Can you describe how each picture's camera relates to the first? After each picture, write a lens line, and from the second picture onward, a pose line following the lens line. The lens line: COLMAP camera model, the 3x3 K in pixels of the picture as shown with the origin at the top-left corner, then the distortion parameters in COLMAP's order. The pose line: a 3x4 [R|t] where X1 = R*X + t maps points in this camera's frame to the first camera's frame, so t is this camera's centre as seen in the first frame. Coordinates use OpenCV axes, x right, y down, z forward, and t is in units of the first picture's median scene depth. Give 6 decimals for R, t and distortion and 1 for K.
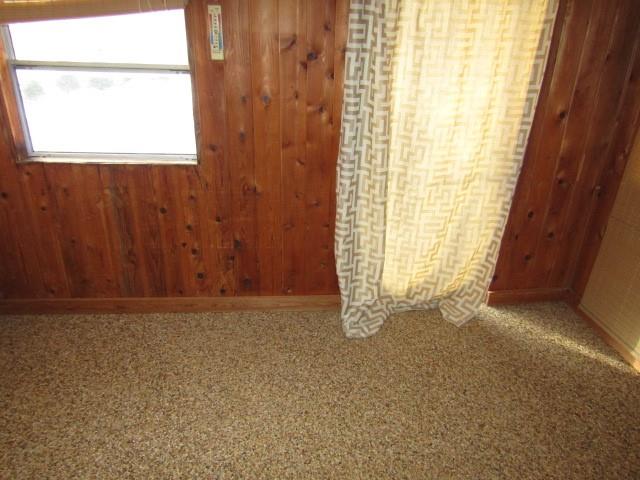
lens RADIAL K [[459.9, 0, 317.7], [0, 459.9, 239.2], [0, 0, 1]] dist [-0.001509, 0.002072]
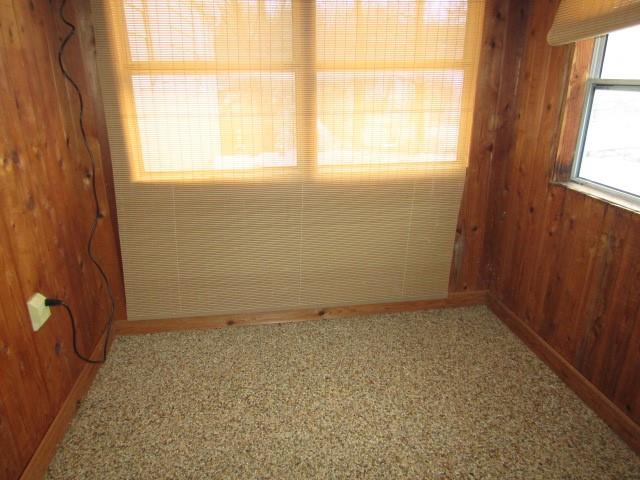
lens RADIAL K [[459.9, 0, 317.7], [0, 459.9, 239.2], [0, 0, 1]] dist [-0.001509, 0.002072]
pose [[0.048681, 0.301568, -0.952201, 0.274905], [-0.384962, 0.885343, 0.260713, -0.115775], [0.921648, 0.353870, 0.159192, 0.401033]]
